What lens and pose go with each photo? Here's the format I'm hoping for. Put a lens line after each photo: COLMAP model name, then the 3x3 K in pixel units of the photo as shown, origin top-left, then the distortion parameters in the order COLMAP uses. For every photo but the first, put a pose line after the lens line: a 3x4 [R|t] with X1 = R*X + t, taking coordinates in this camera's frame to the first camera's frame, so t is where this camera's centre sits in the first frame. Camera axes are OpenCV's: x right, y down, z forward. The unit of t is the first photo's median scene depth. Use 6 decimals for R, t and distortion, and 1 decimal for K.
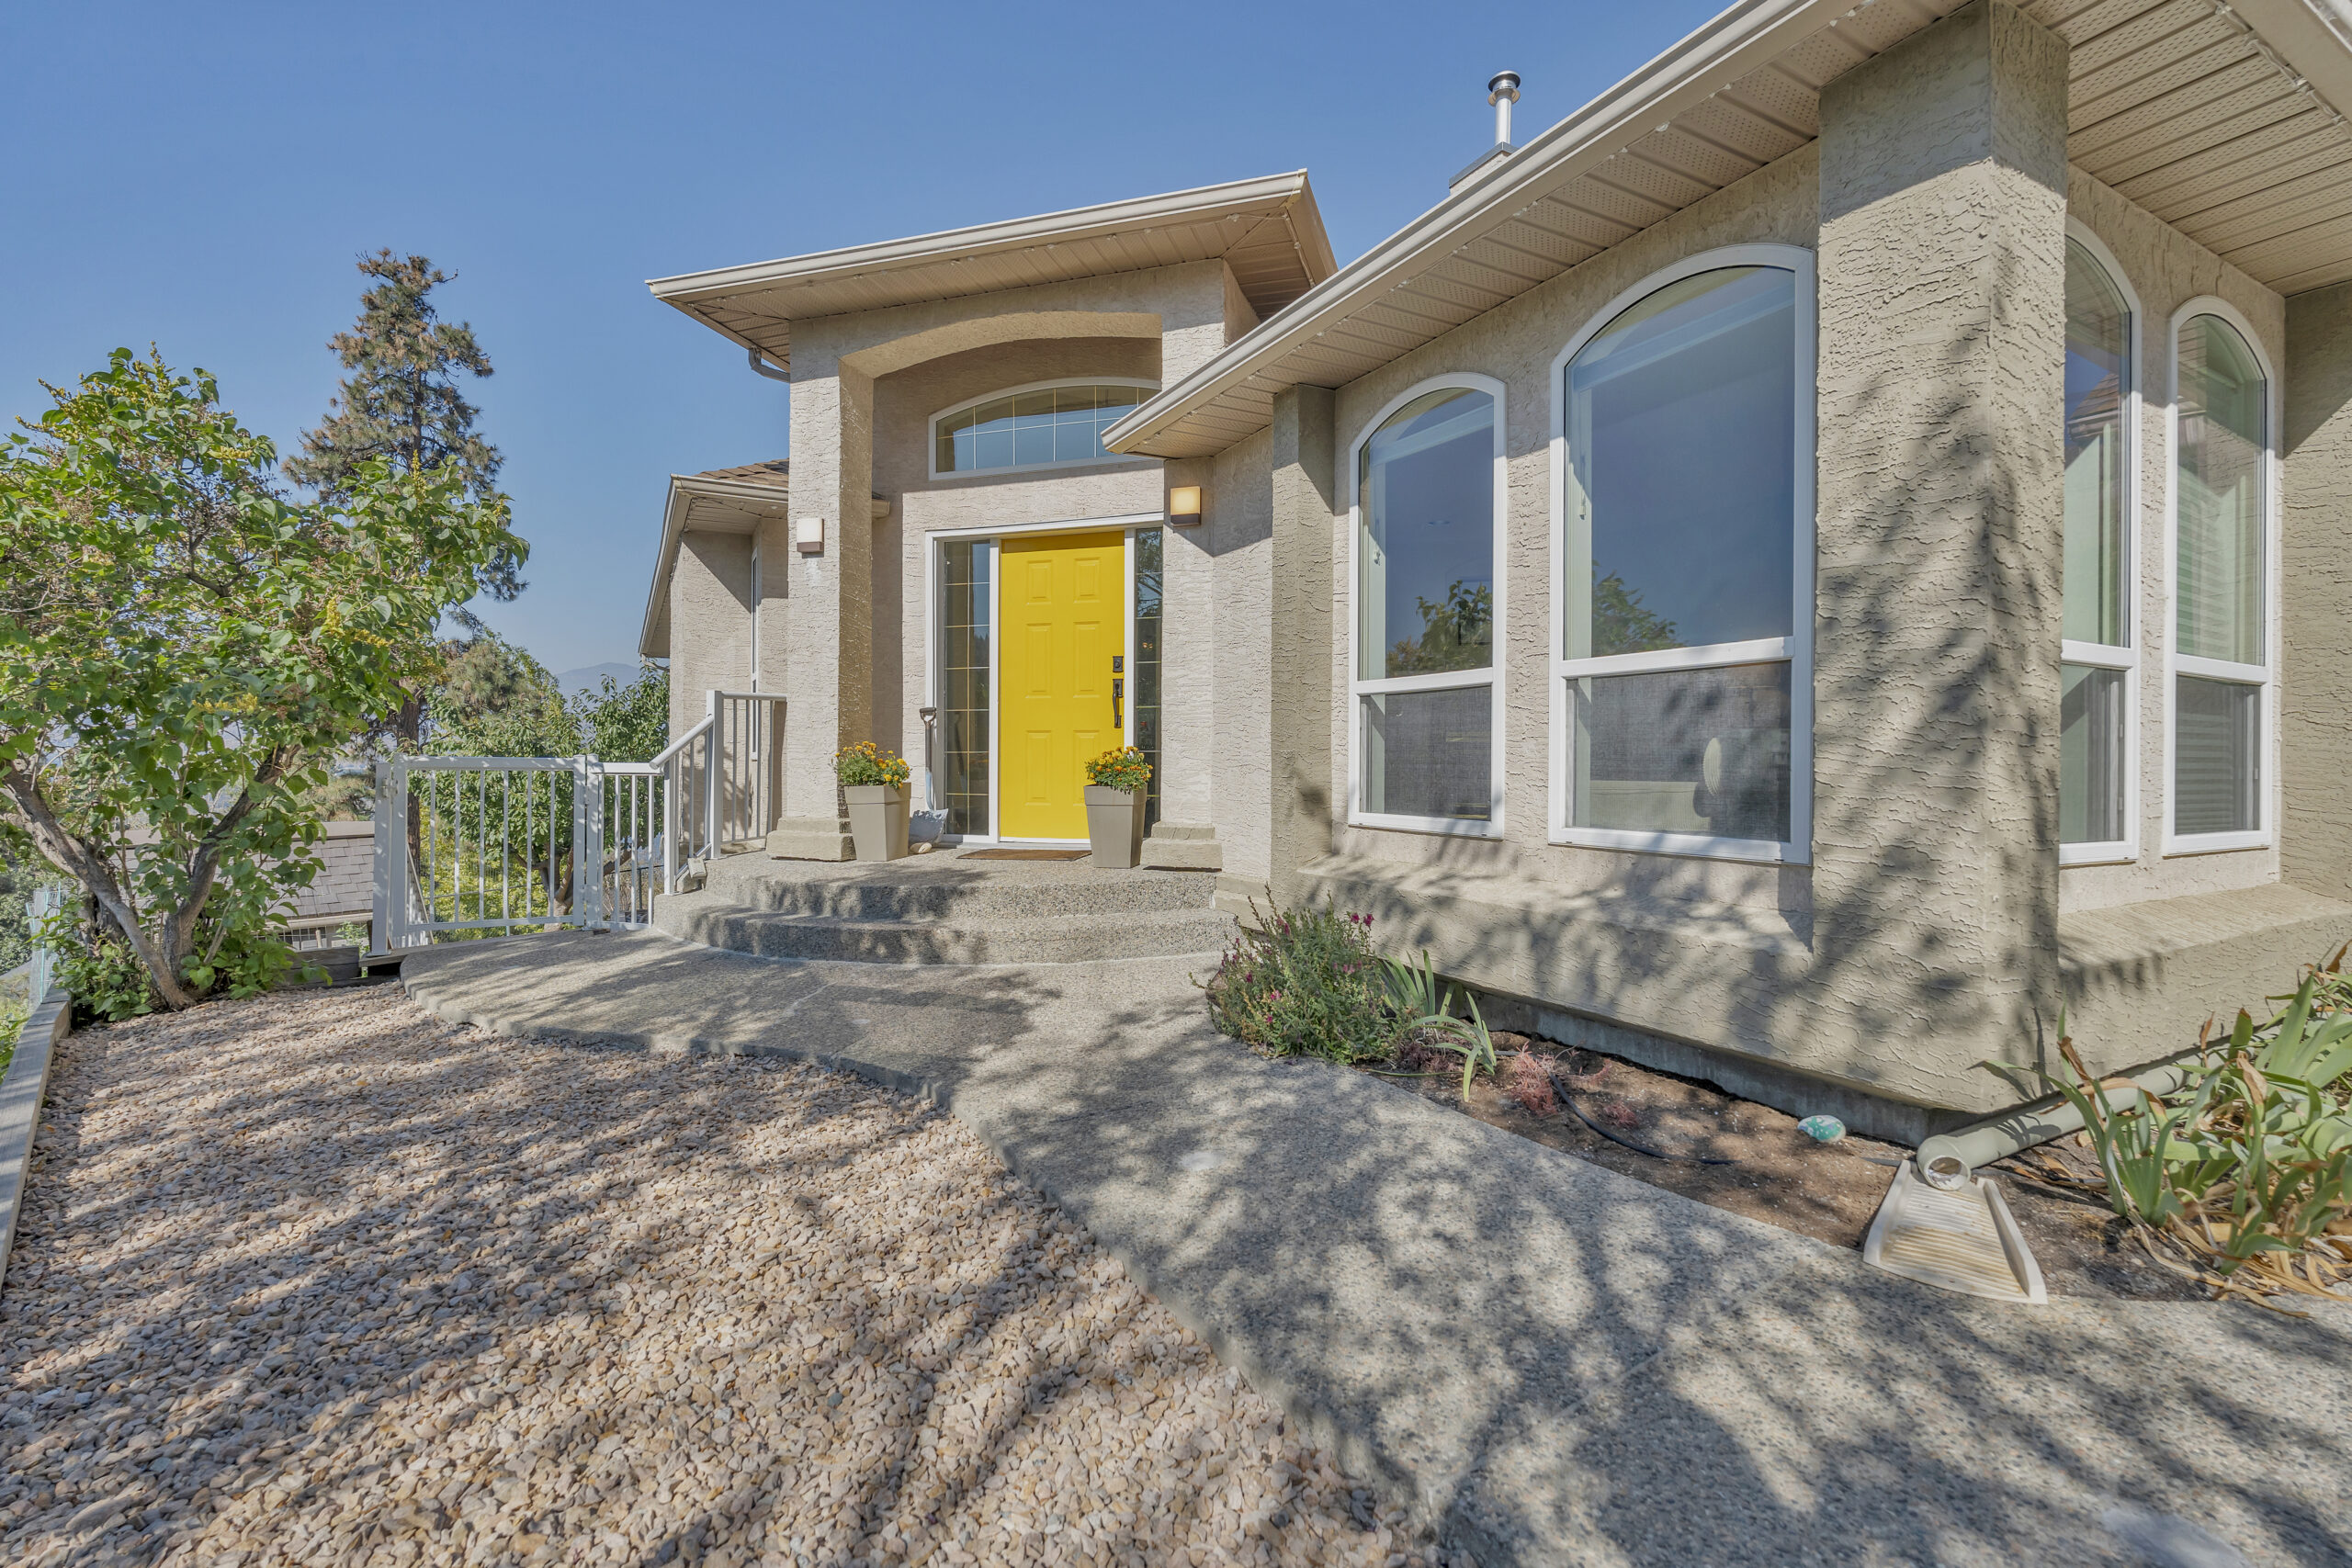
lens RADIAL K [[1039.2, 0, 1180.2], [0, 1039.2, 778.1], [0, 0, 1]] dist [0.001076, 0.000280]
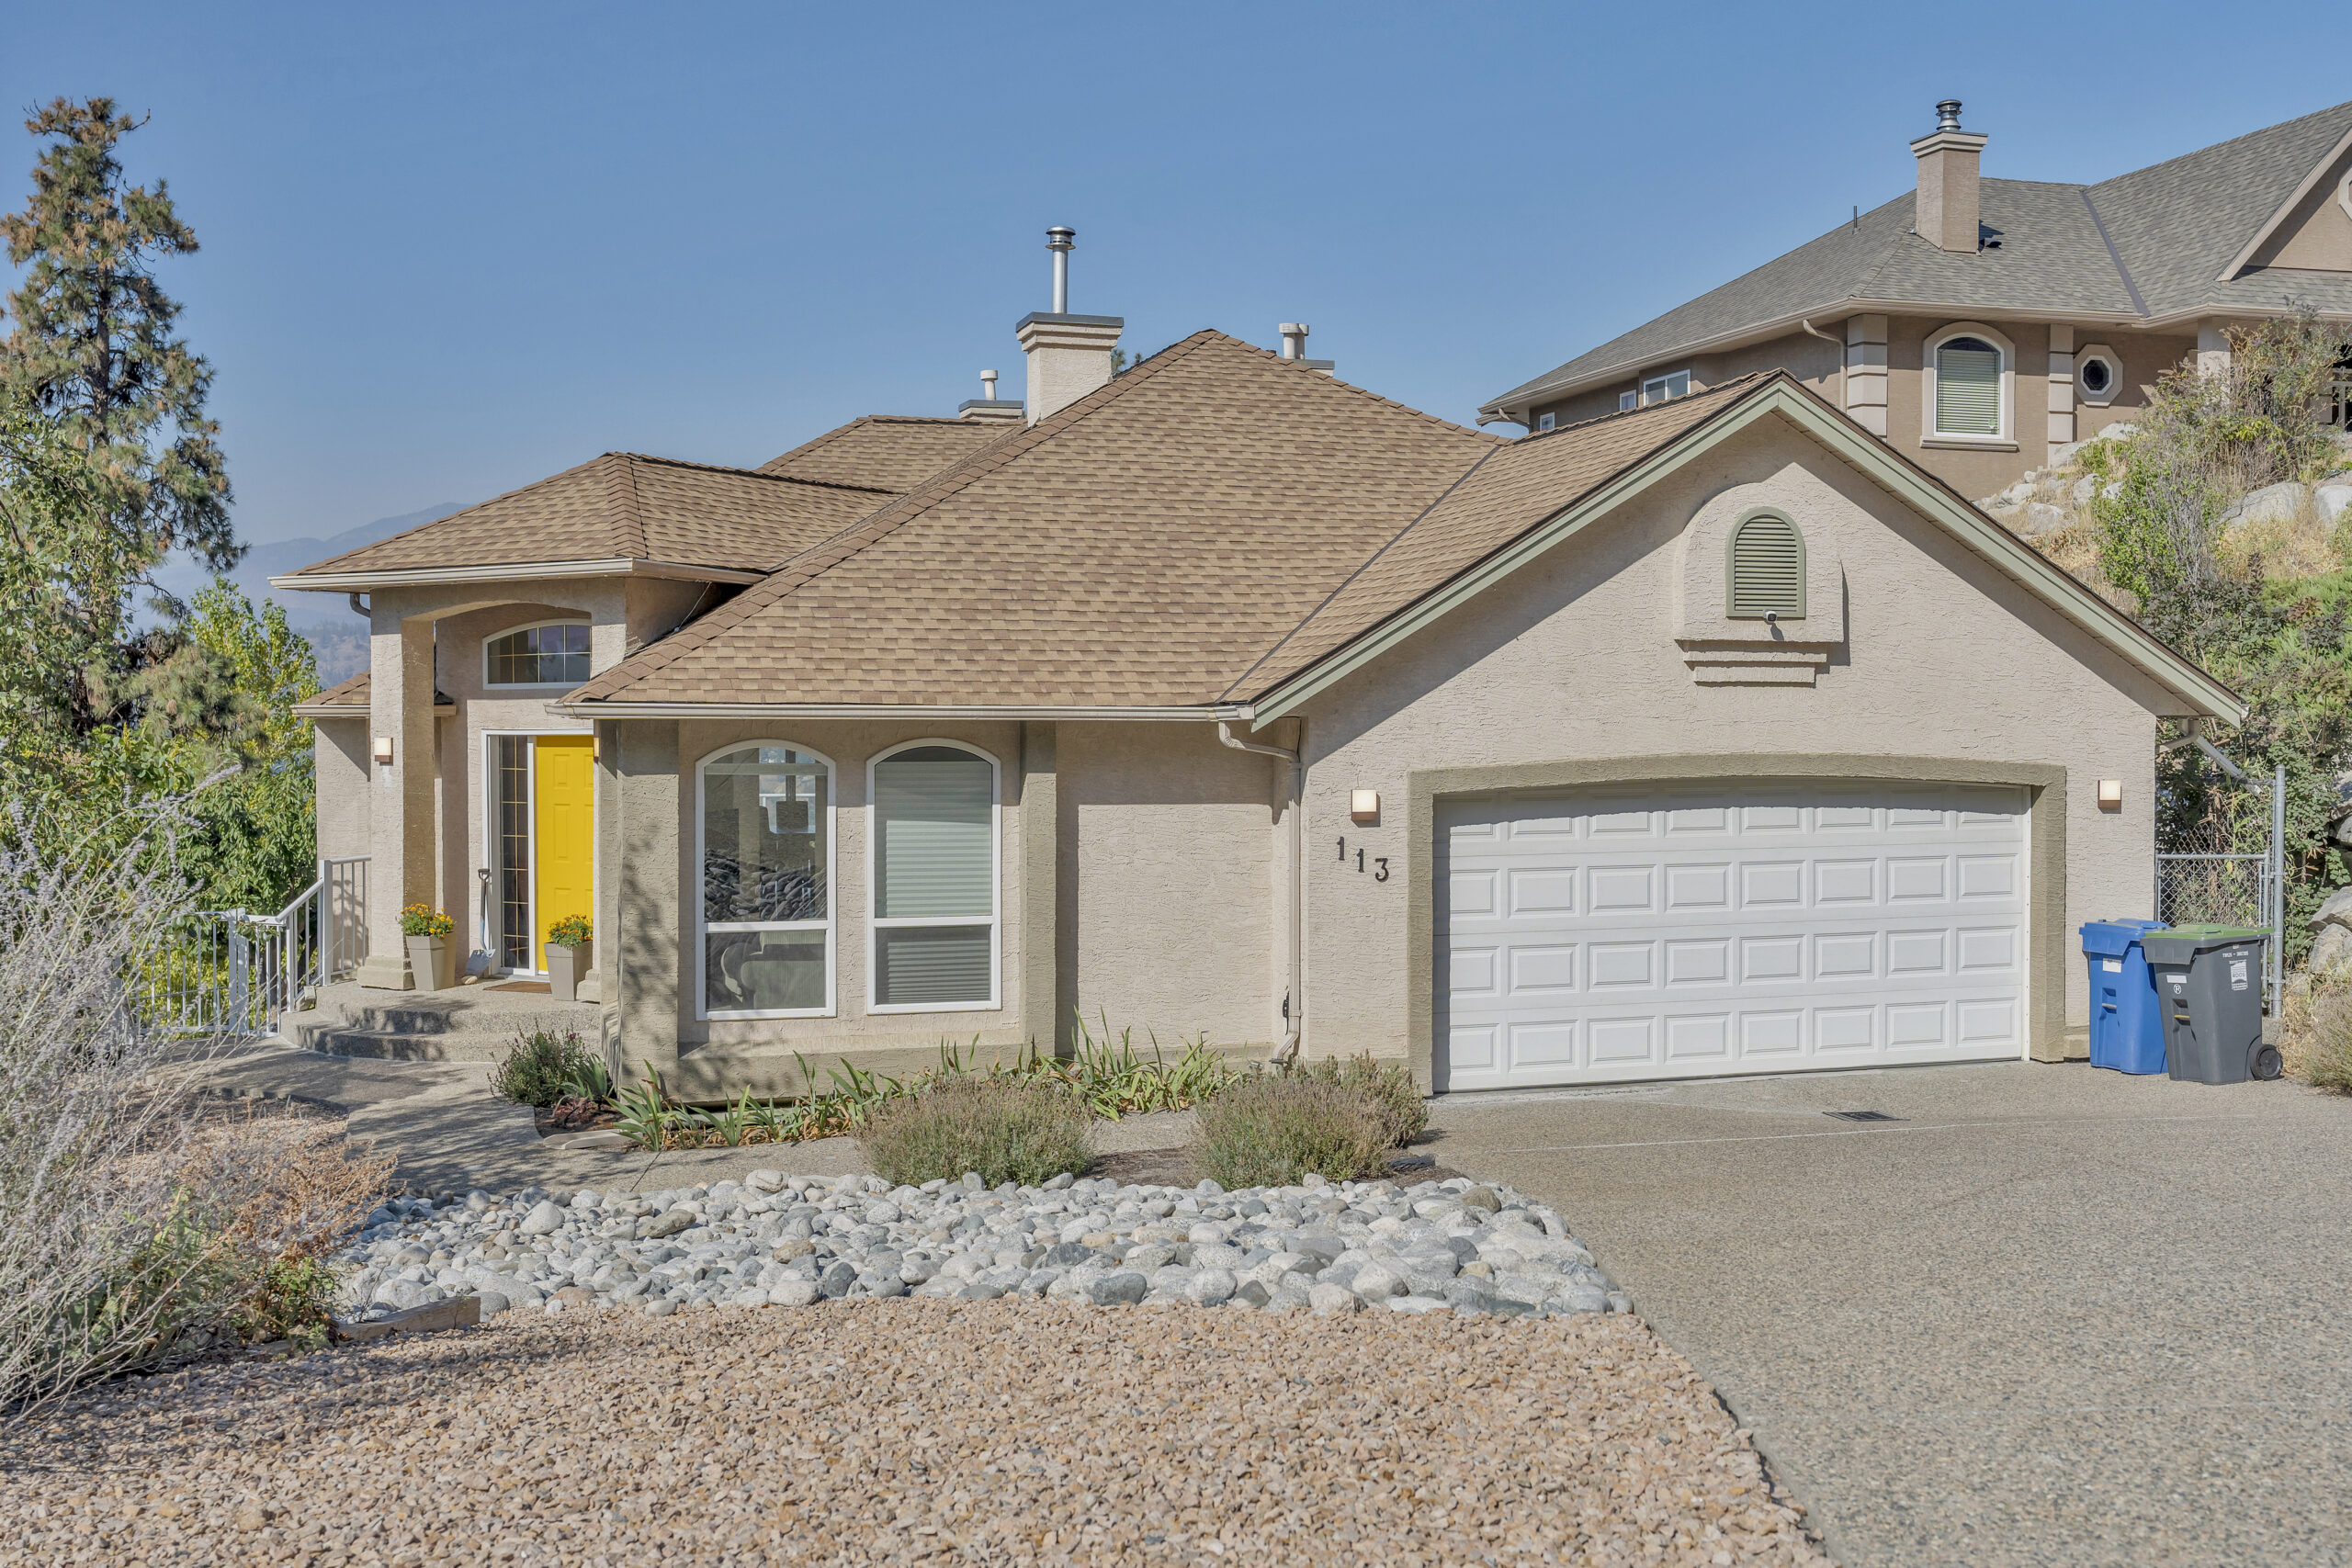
lens RADIAL K [[2269.2, 0, 1167.7], [0, 2269.2, 824.3], [0, 0, 1]] dist [0.009083, 0.000000]
pose [[0.981221, 0.004908, -0.192824, 0.302549], [0.001592, 0.999436, 0.033542, -0.058046], [0.192880, -0.033219, 0.980660, -0.424794]]
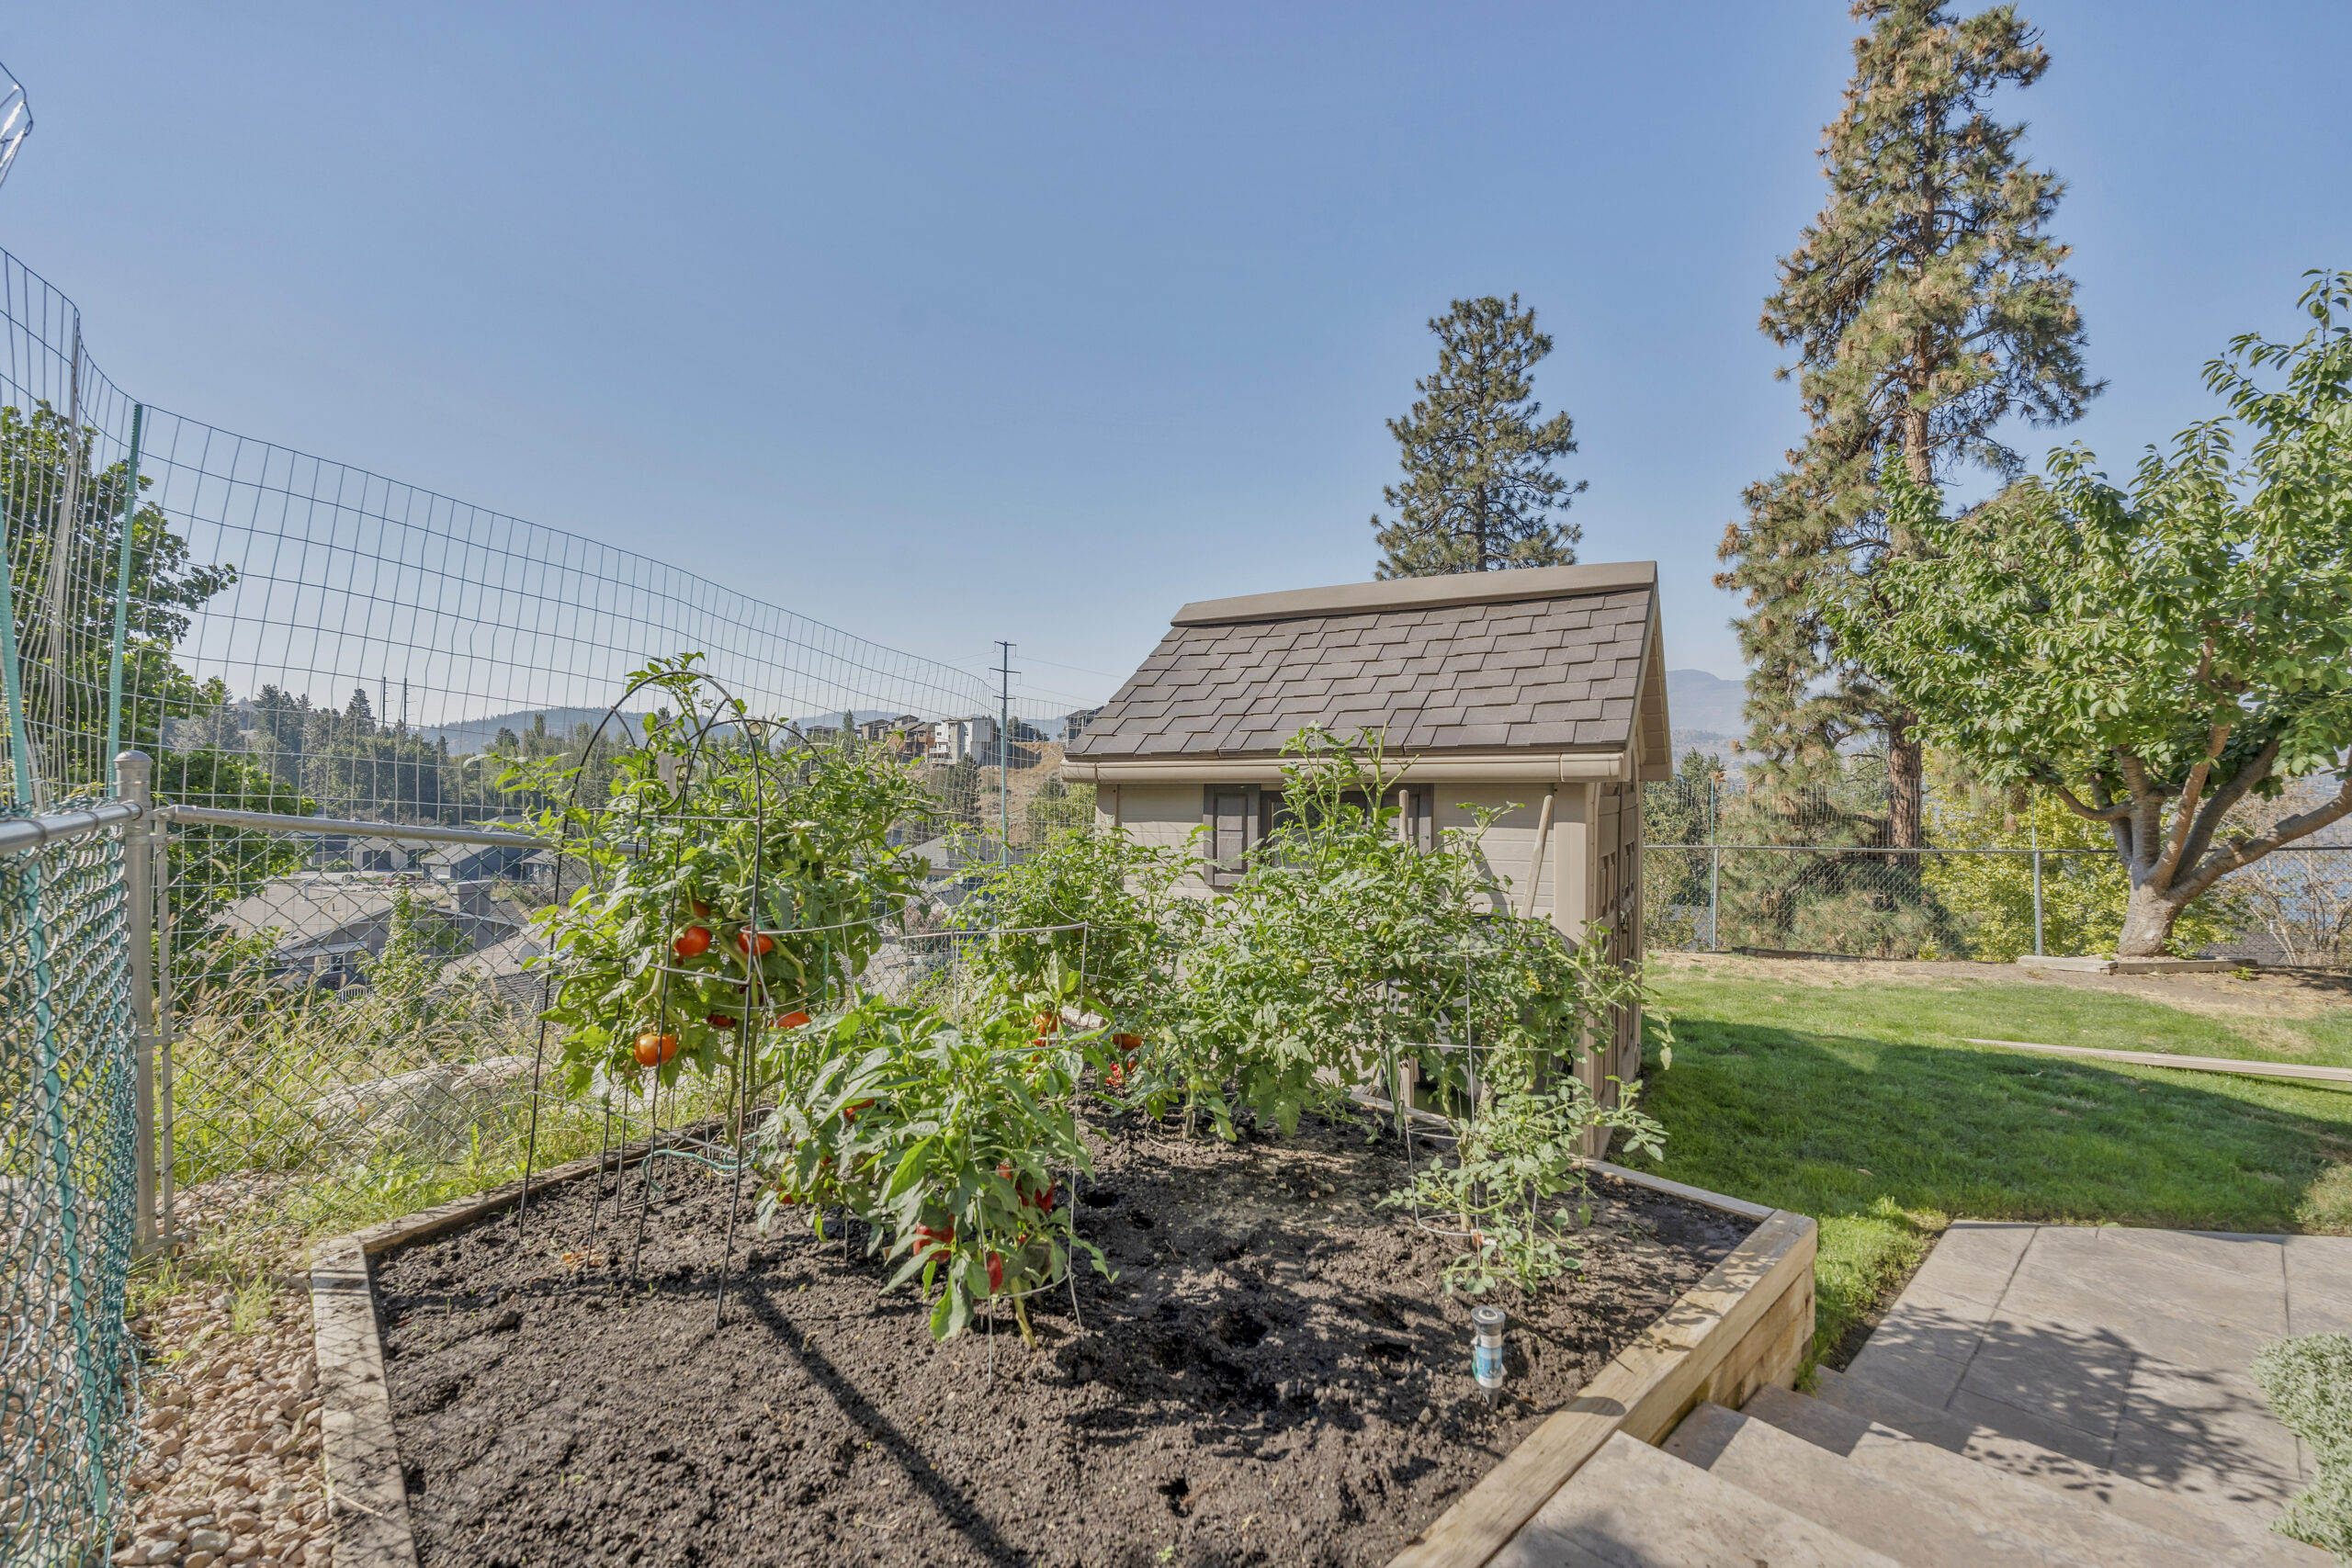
lens RADIAL K [[1039.2, 0, 1181.8], [0, 1039.2, 780.7], [0, 0, 1]] dist [0.001076, 0.000280]
pose [[0.274354, 0.007488, -0.961600, -0.211813], [-0.014577, 0.999887, 0.003628, 0.058267], [0.961518, 0.013022, 0.274432, 0.355237]]
